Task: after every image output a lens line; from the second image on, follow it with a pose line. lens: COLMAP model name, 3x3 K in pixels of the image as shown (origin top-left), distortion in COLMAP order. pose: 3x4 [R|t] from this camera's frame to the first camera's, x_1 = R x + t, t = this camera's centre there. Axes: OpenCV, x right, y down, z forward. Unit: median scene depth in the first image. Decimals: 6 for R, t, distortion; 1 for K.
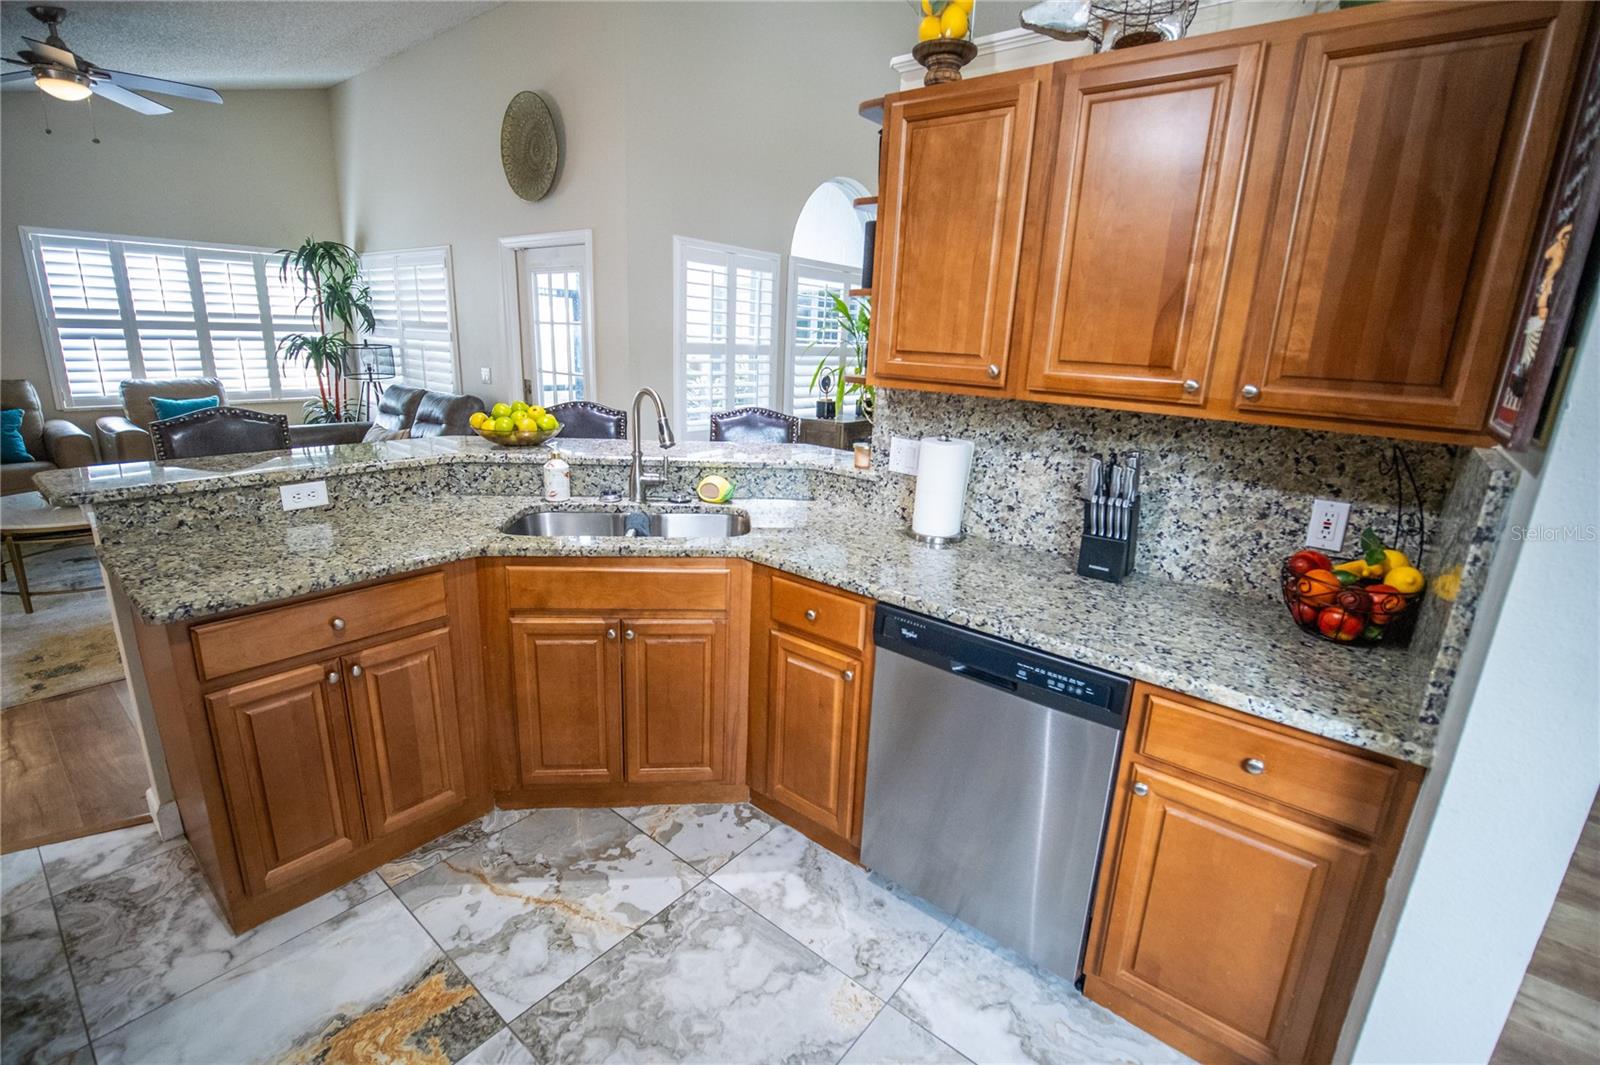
lens RADIAL K [[722.2, 0, 805.2], [0, 722.2, 530.0], [0, 0, 1]] dist [-0.014587, -0.002103]
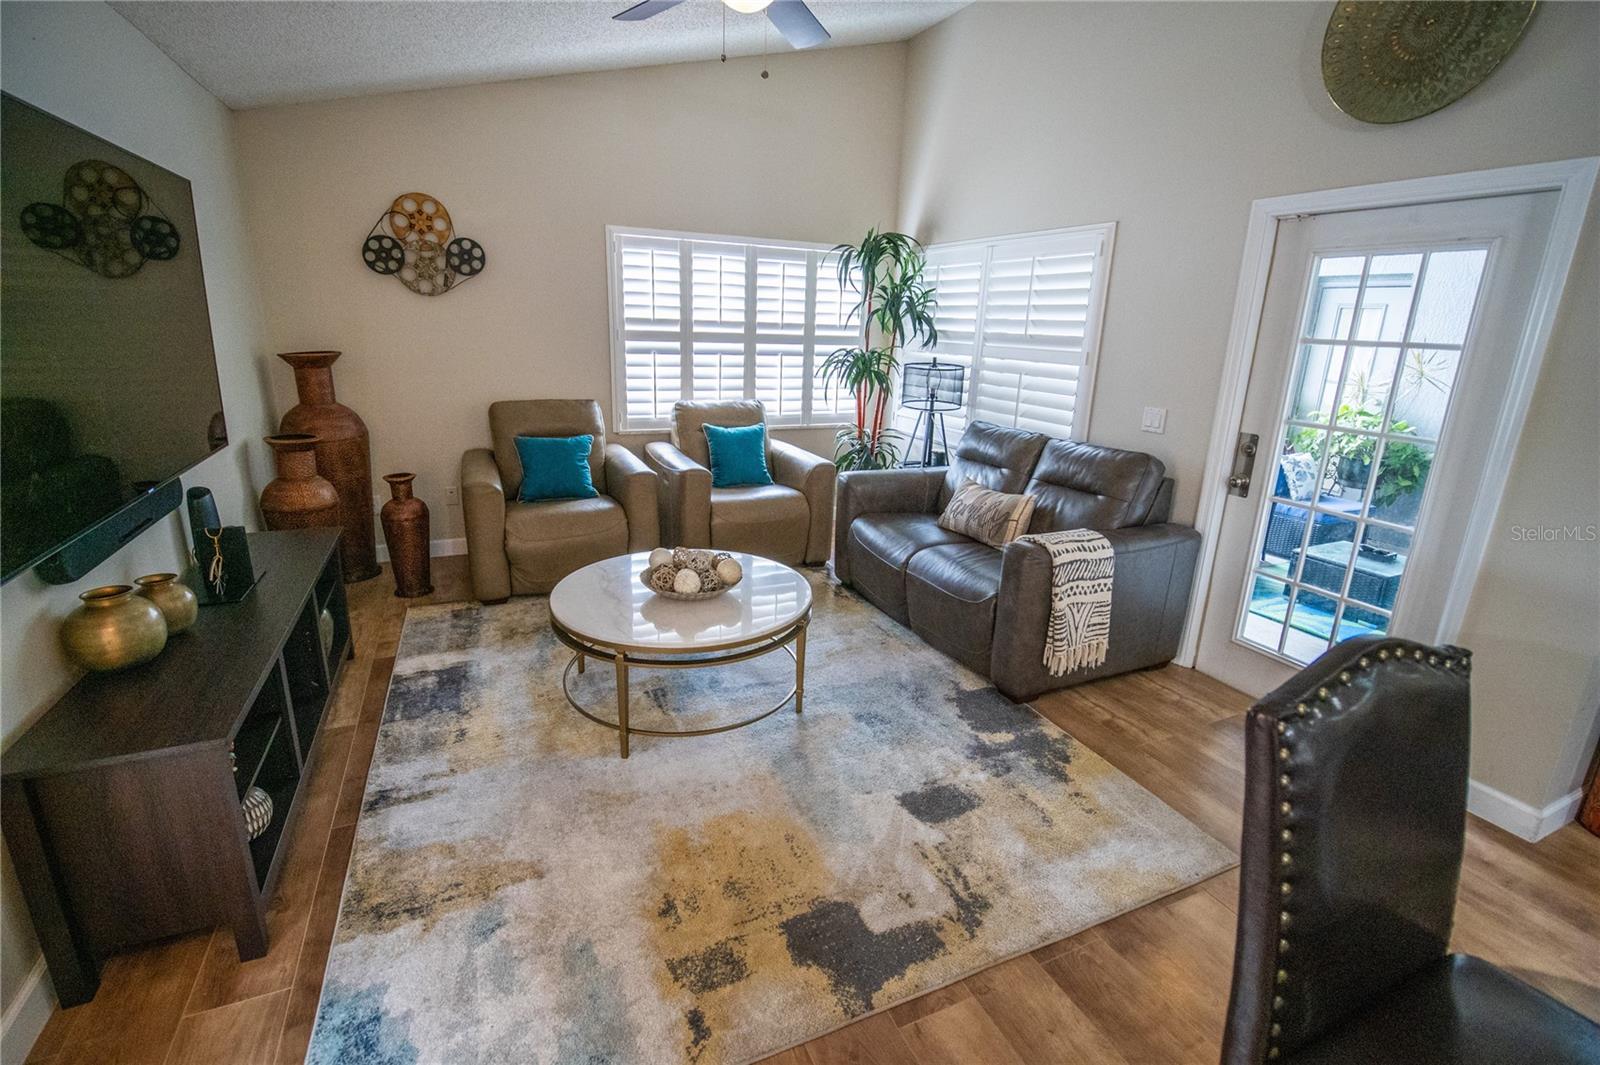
lens RADIAL K [[722.2, 0, 801.2], [0, 722.2, 532.4], [0, 0, 1]] dist [-0.014587, -0.002103]
pose [[0.897245, 0.114690, -0.426377, -0.407575], [-0.114026, 0.993106, 0.027181, -0.088820], [0.426555, 0.024230, 0.904137, 0.260470]]
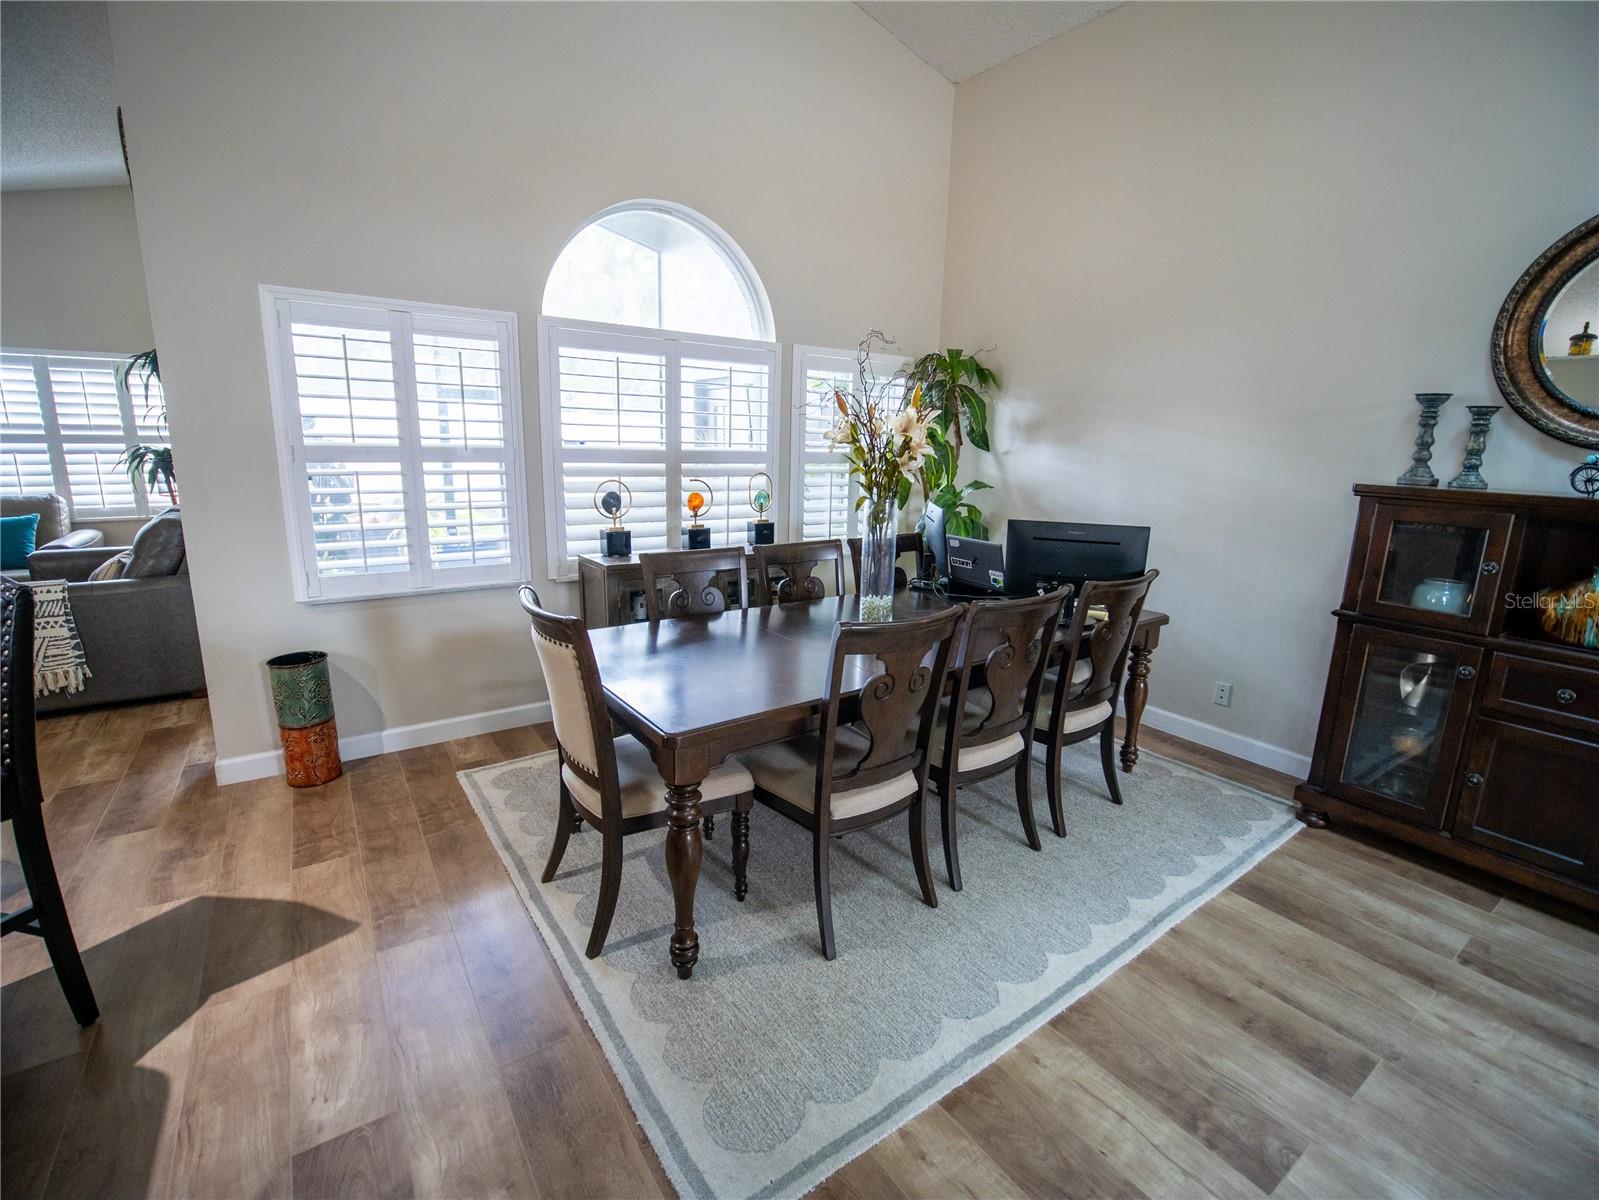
lens RADIAL K [[711.1, 0, 790.5], [0, 711.1, 587.9], [0, 0, 1]] dist [-0.019117, 0.000270]
pose [[0.960063, 0.038844, -0.277076, 0.357219], [-0.057079, 0.996681, -0.058049, -0.094137], [0.273901, 0.071546, 0.959093, 0.409455]]
